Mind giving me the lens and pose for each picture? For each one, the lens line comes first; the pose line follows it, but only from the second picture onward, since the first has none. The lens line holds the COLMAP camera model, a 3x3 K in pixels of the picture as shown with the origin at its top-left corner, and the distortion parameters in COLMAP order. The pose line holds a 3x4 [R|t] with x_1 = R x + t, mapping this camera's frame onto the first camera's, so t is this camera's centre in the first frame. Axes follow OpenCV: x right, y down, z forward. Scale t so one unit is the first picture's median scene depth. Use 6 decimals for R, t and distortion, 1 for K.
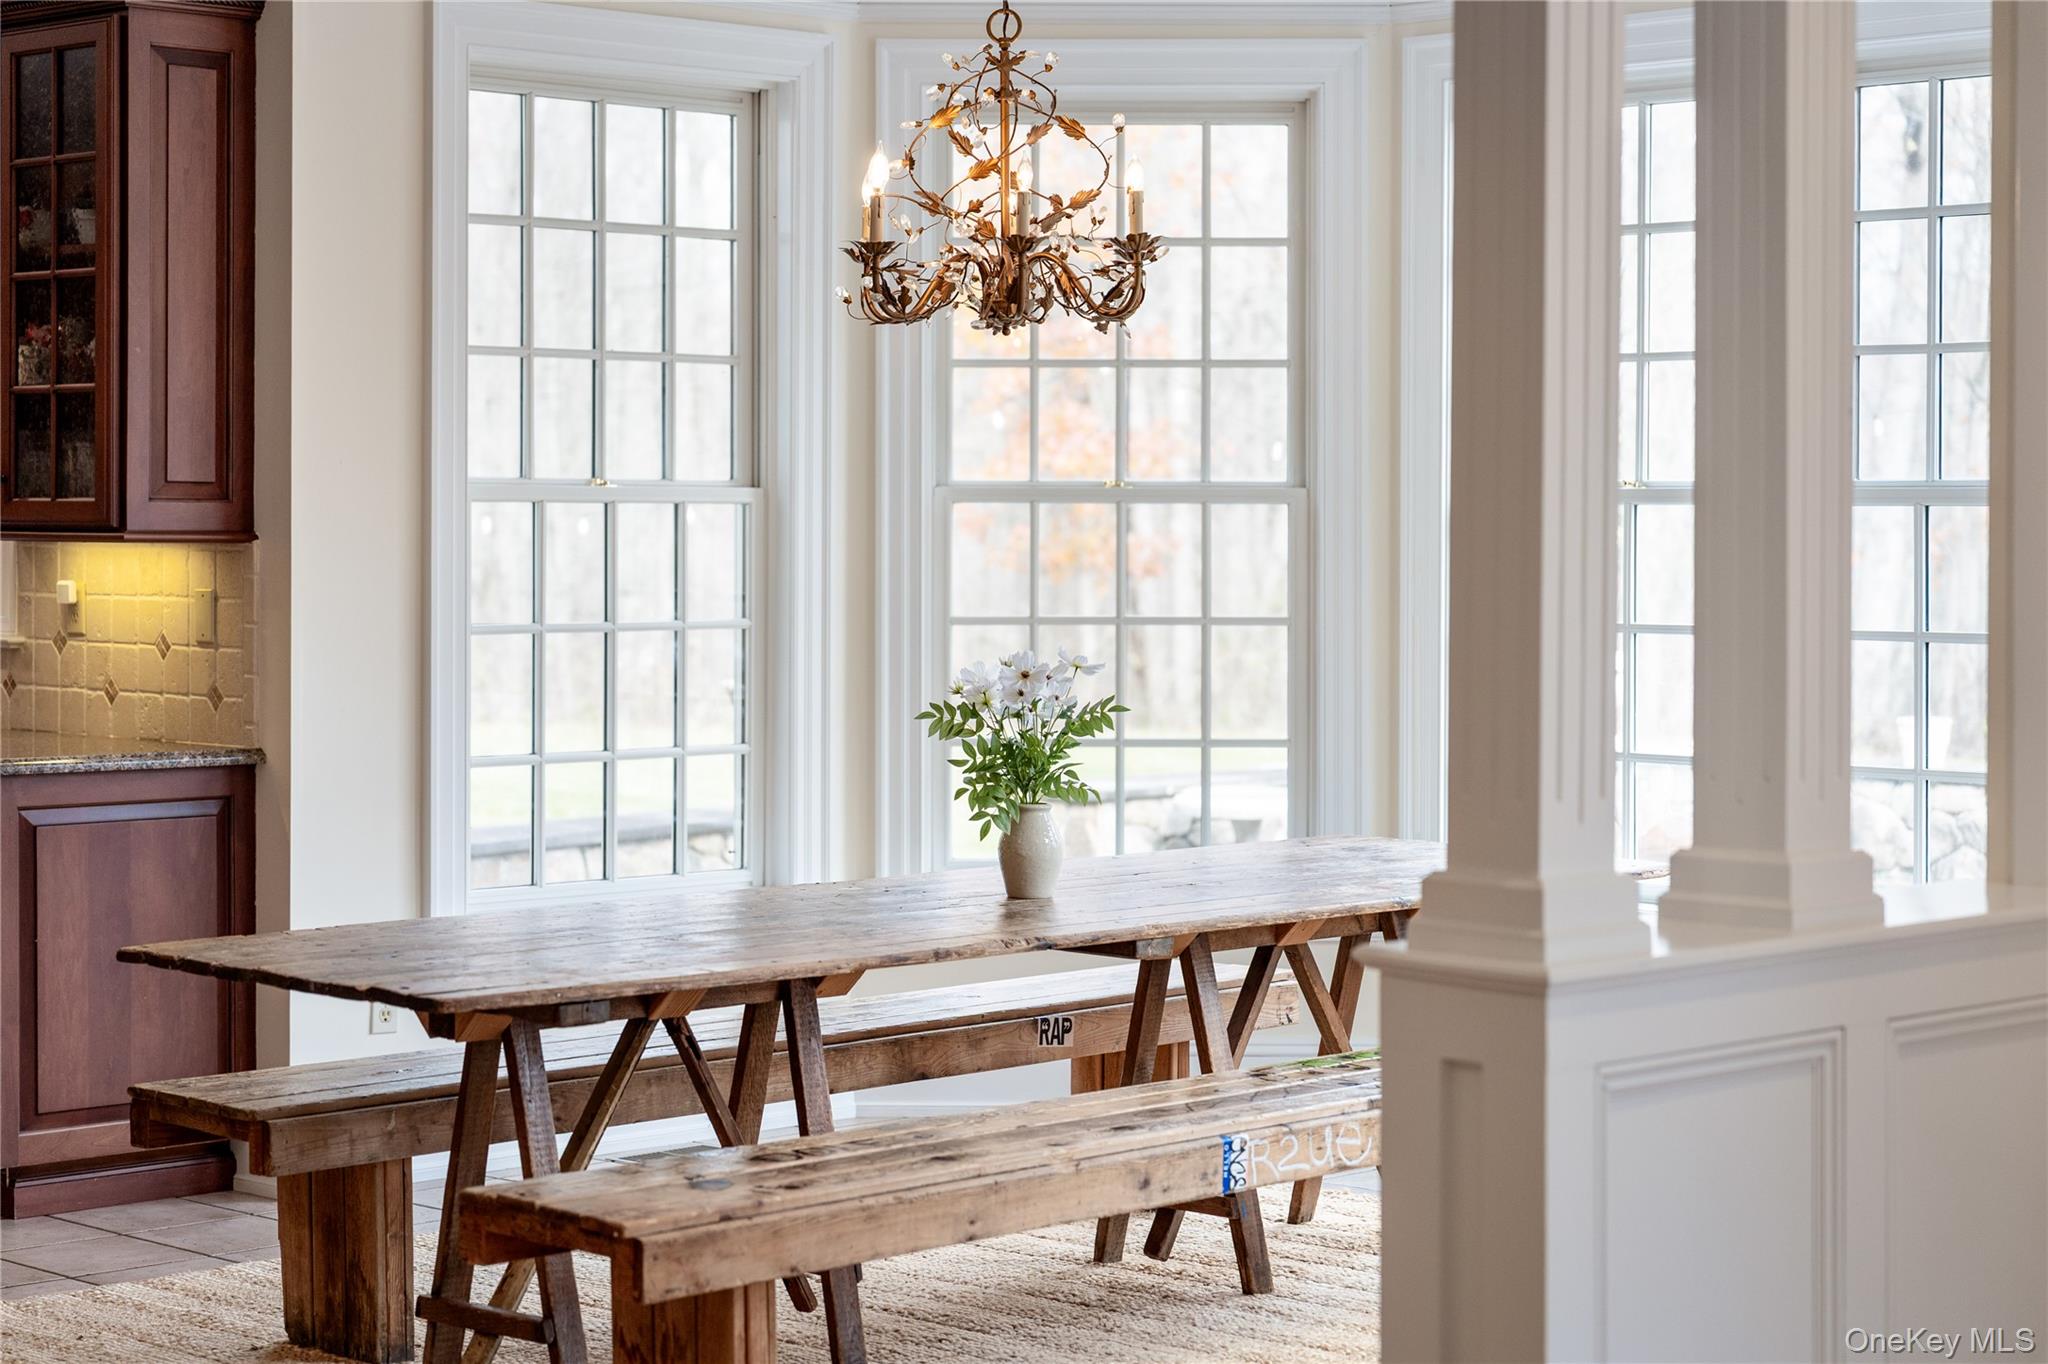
lens RADIAL K [[4057.6, 0, 1015.2], [0, 4057.6, 583.0], [0, 0, 1]] dist [0.032411, 0.000000]
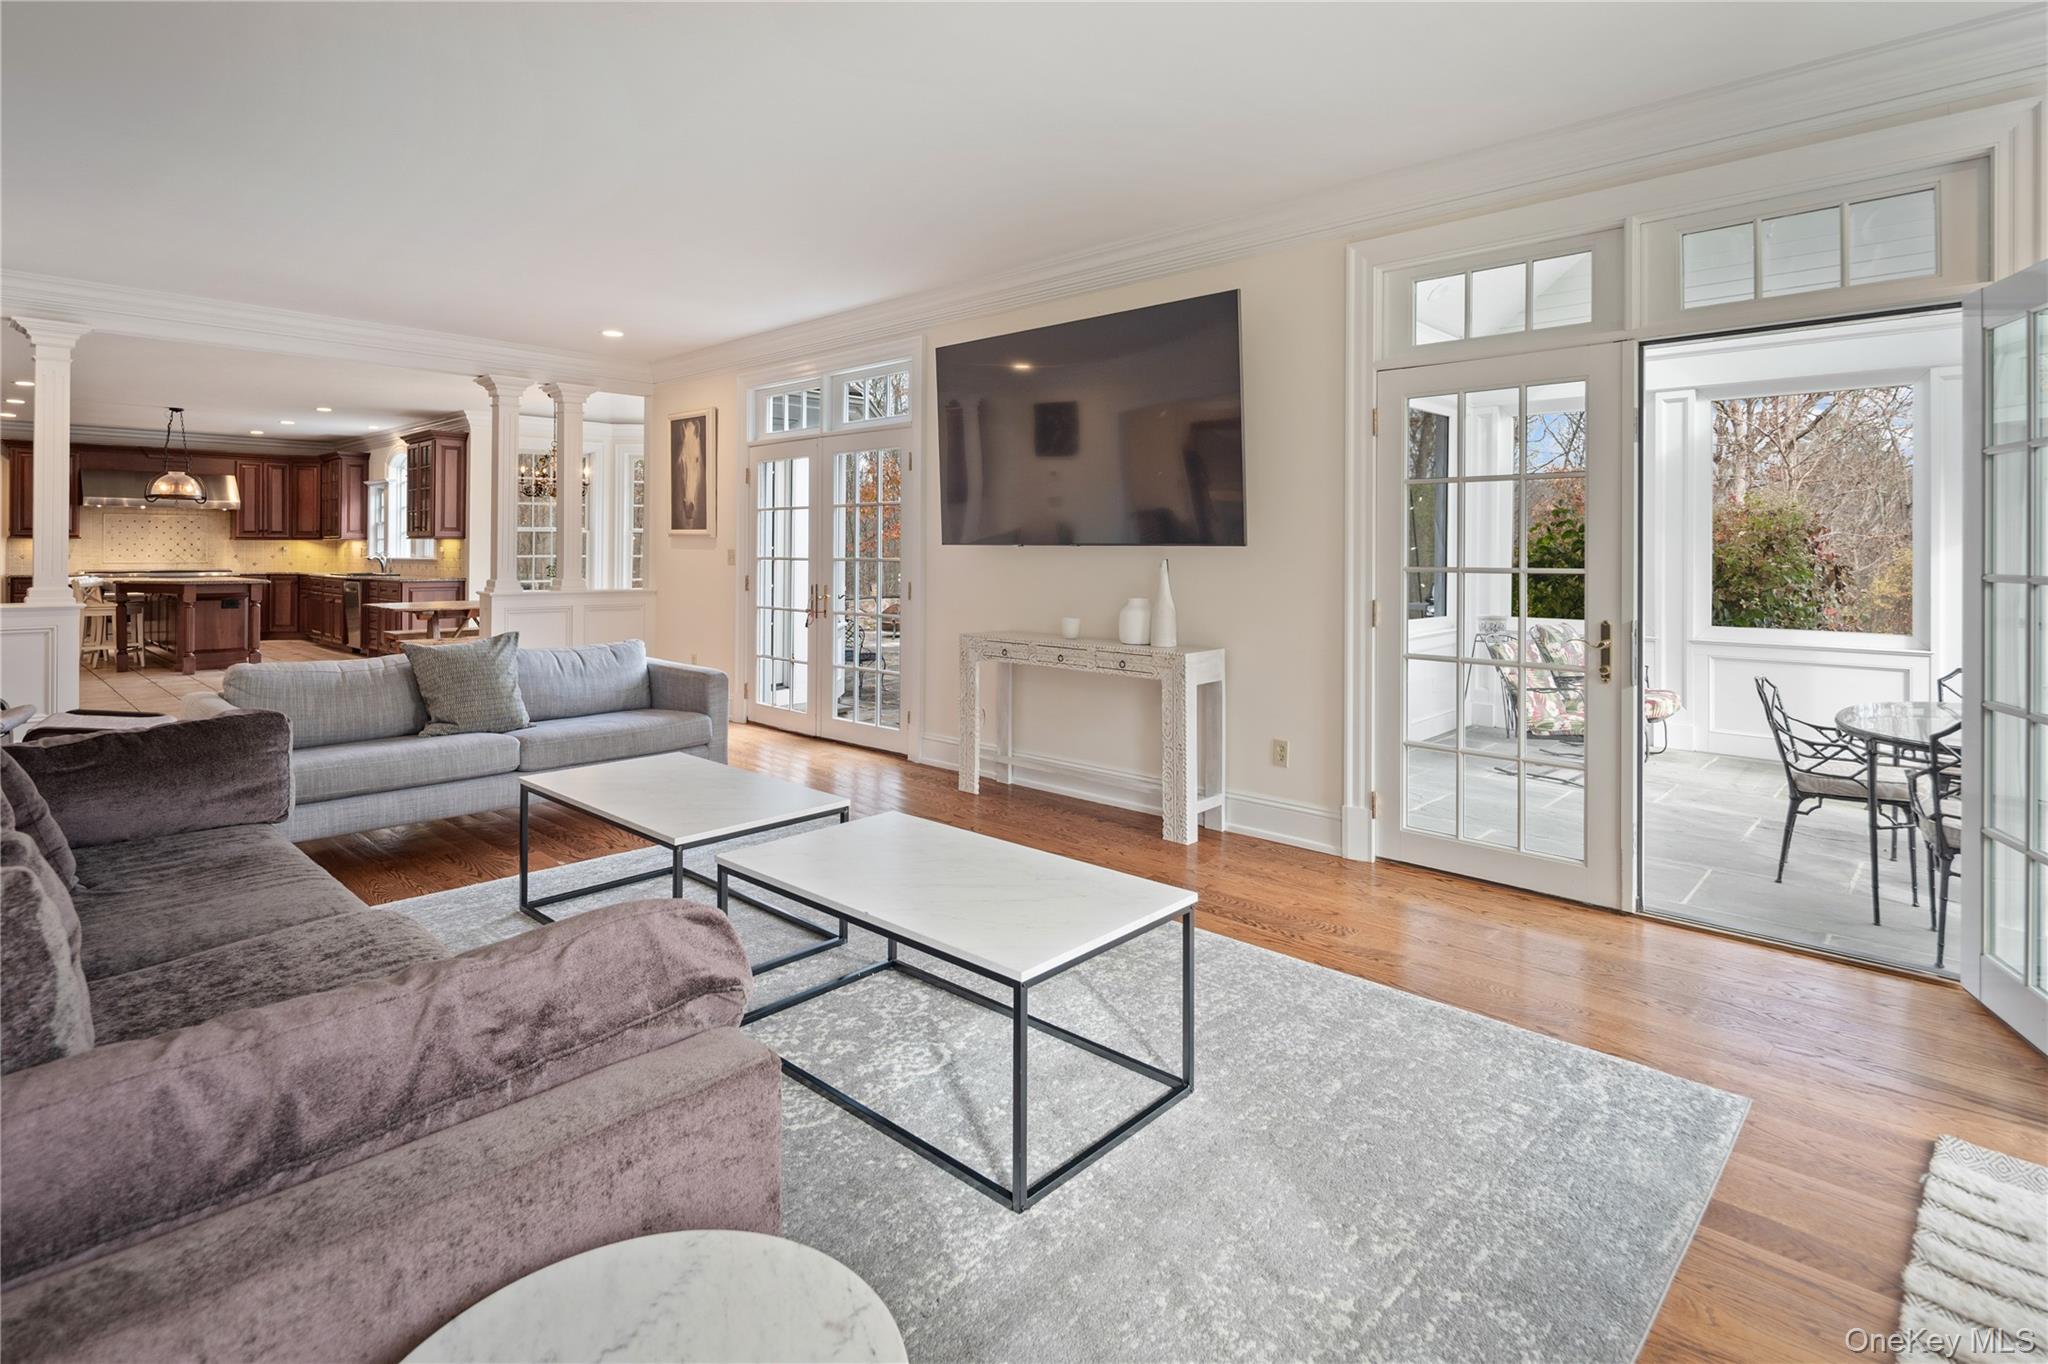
lens RADIAL K [[1014.3, 0, 1020.0], [0, 1014.3, 544.5], [0, 0, 1]] dist [0.008975, -0.004901]
pose [[0.999273, -0.001871, 0.038072, 0.487542], [0.002803, 0.999697, -0.024441, 0.031979], [-0.038015, 0.024530, 0.998976, -0.352834]]
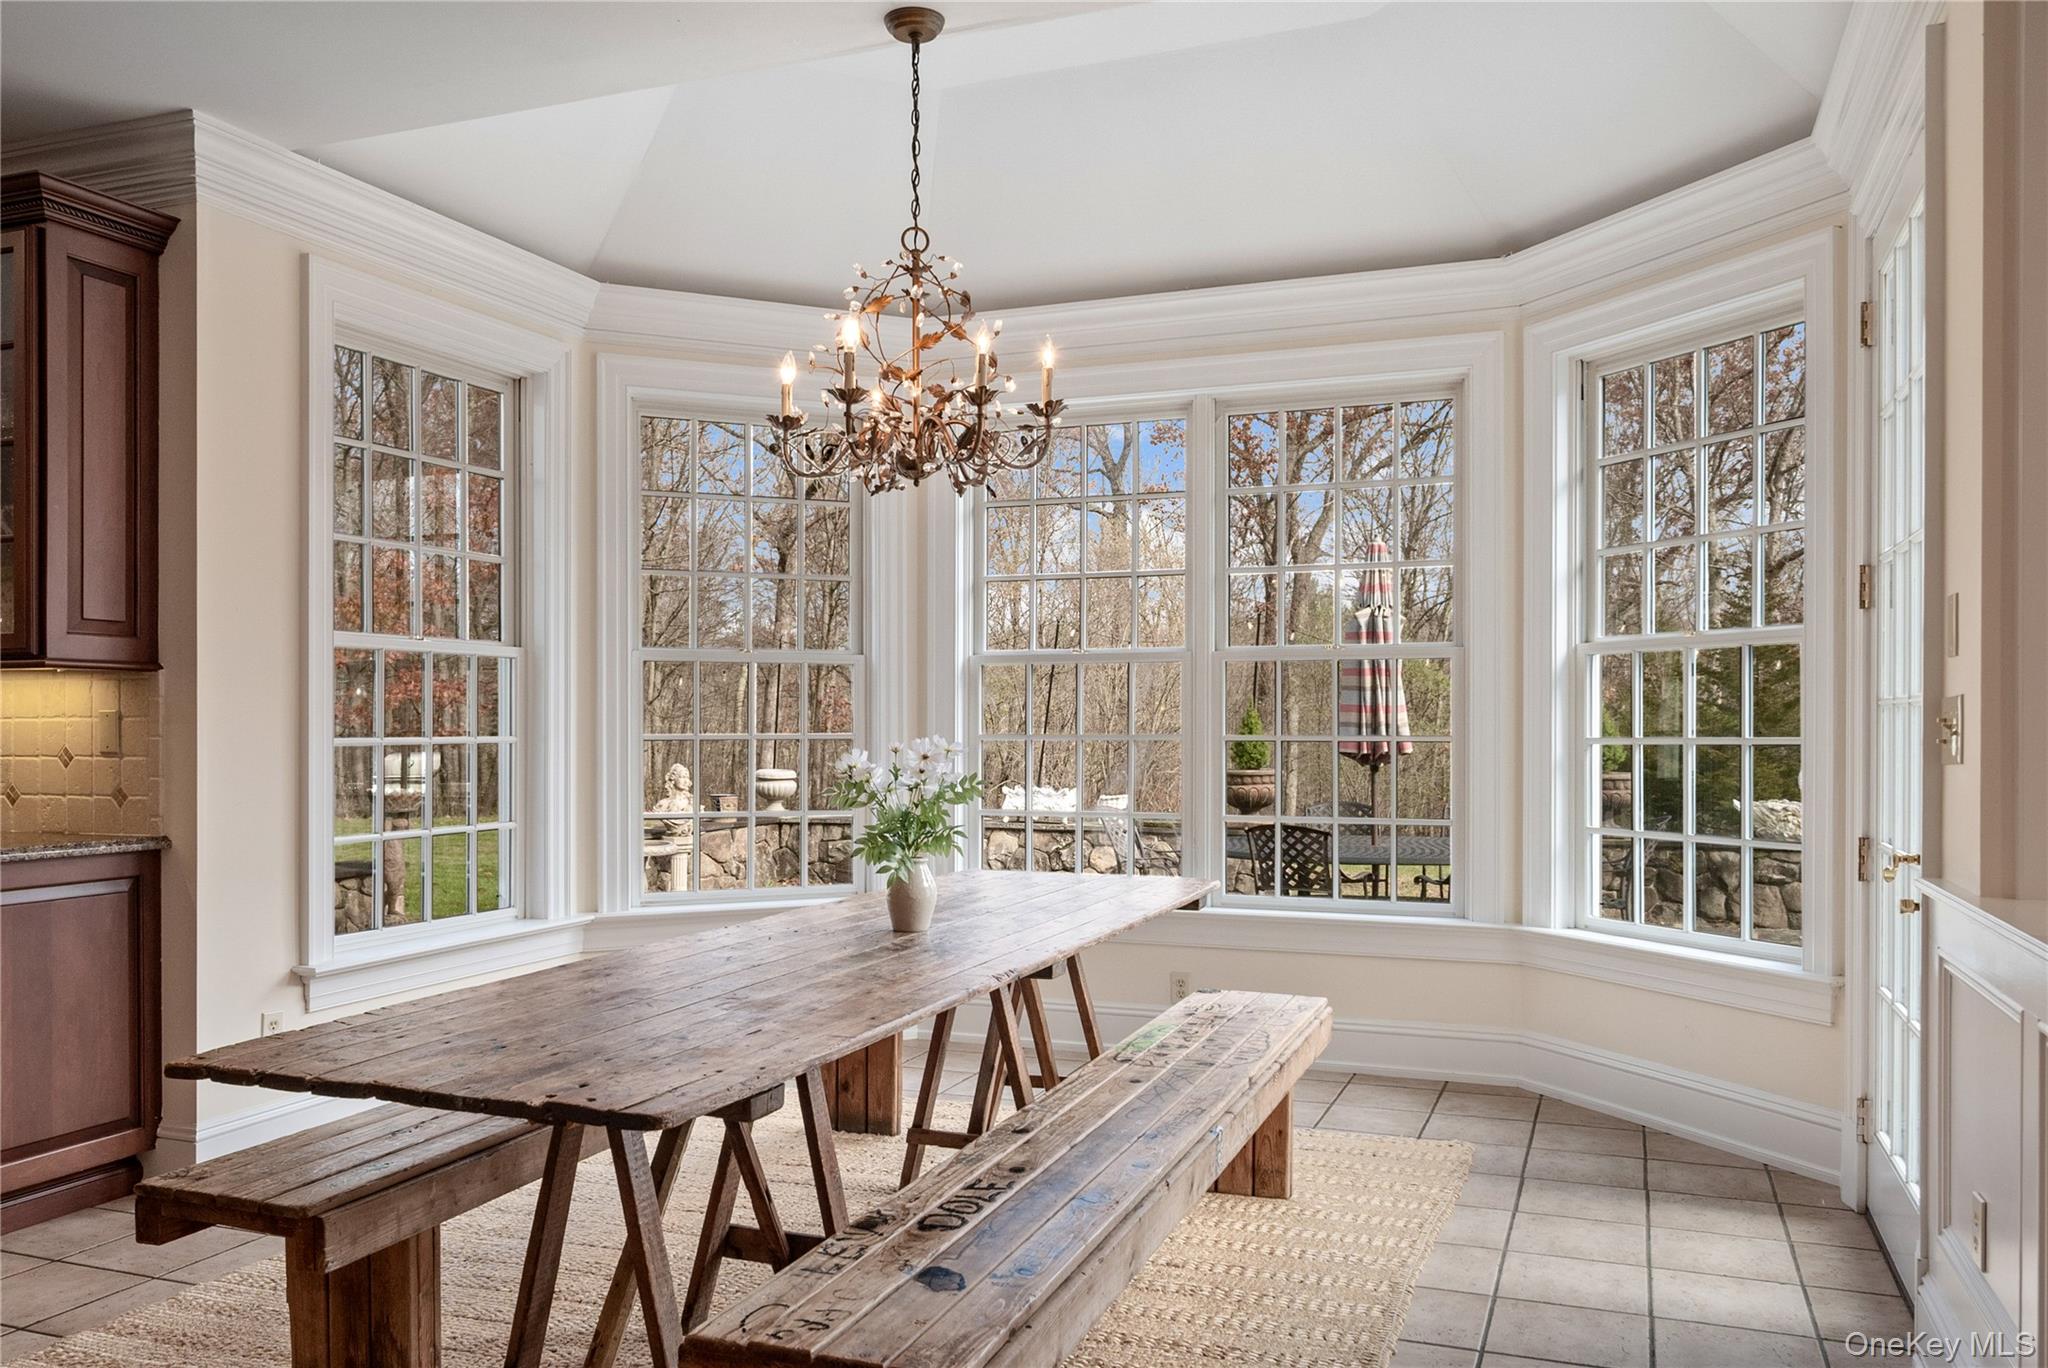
lens RADIAL K [[1556.9, 0, 1031.5], [0, 1556.9, 727.6], [0, 0, 1]] dist [0.008535, 0.000797]
pose [[0.911895, -0.006817, 0.410368, -0.141022], [0.013297, 0.999828, -0.012939, 0.017196], [-0.410209, 0.017256, 0.911828, 0.455897]]
